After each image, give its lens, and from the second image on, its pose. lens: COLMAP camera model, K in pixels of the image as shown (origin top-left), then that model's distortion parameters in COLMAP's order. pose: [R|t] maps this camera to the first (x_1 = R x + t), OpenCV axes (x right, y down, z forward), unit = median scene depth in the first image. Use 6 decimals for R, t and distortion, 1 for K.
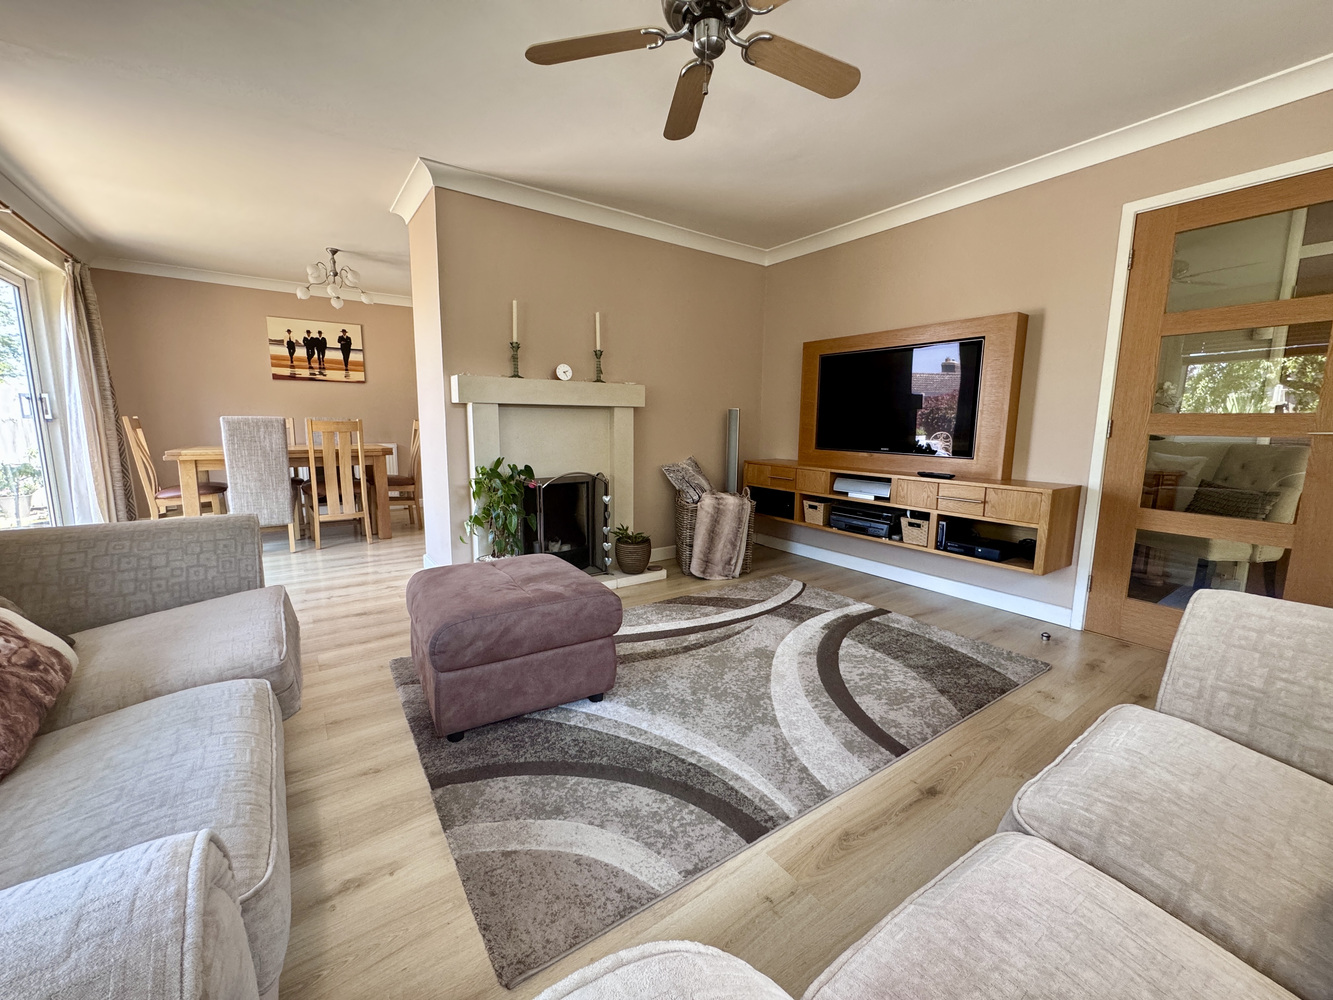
lens RADIAL K [[534.0, 0, 677.9], [0, 534.0, 500.3], [0, 0, 1]] dist [0.000395, 0.000292]
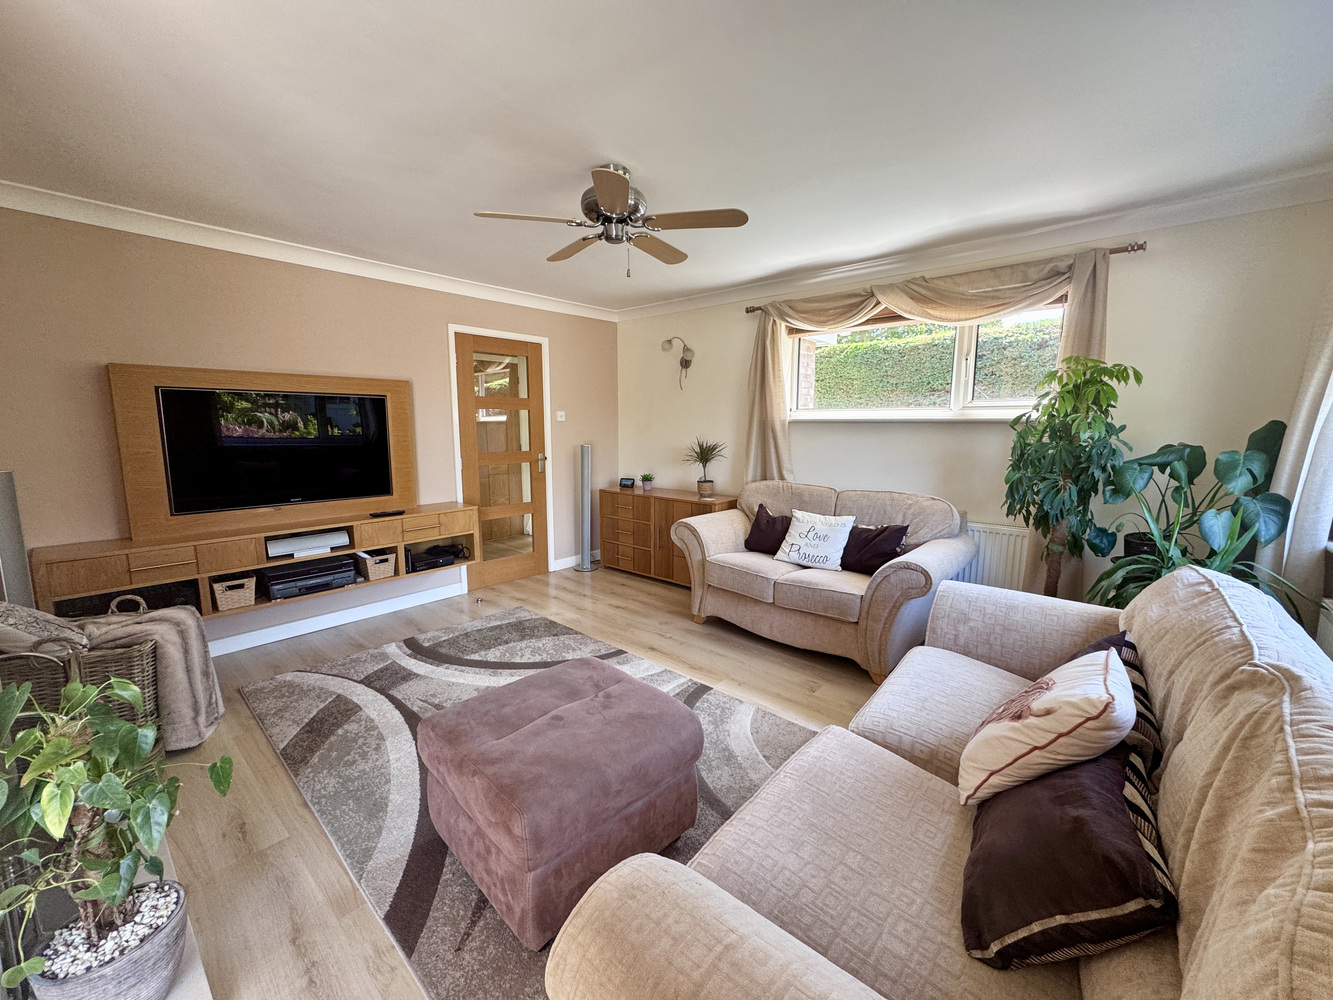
lens RADIAL K [[534.0, 0, 669.2], [0, 534.0, 497.0], [0, 0, 1]] dist [0.000395, 0.000292]
pose [[-0.219352, -0.148071, 0.964344, -0.783992], [0.136919, 0.973963, 0.180692, -0.215296], [-0.965991, 0.171672, -0.193367, 0.657936]]
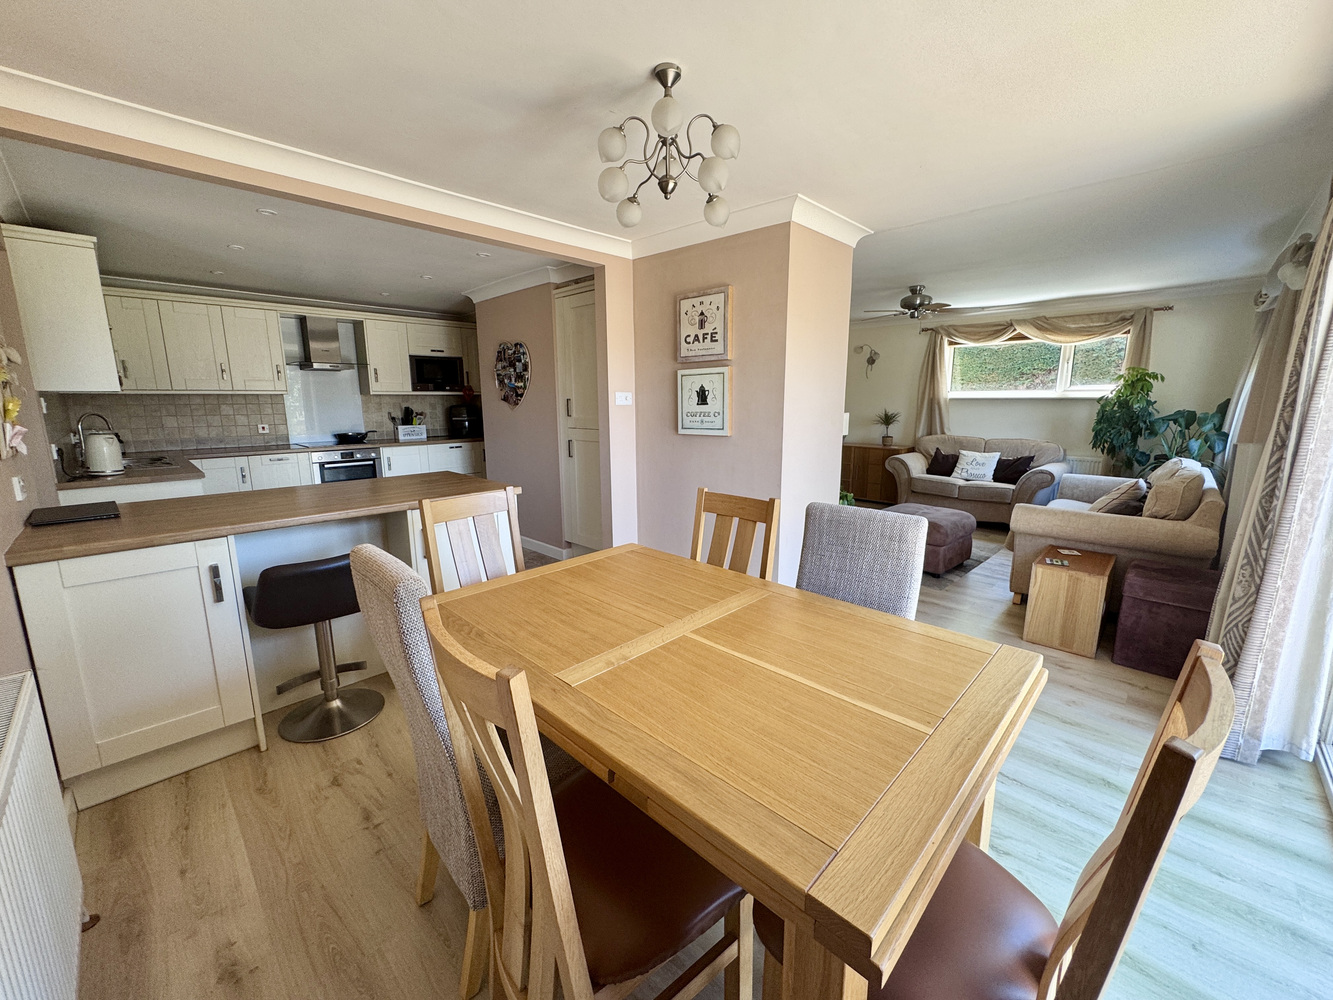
lens RADIAL K [[534.0, 0, 672.0], [0, 534.0, 497.1], [0, 0, 1]] dist [0.000395, 0.000292]
pose [[-0.162269, -0.192975, 0.967693, -1.320007], [0.144872, 0.965404, 0.216812, -0.322276], [-0.976054, 0.175374, -0.128698, 1.276373]]
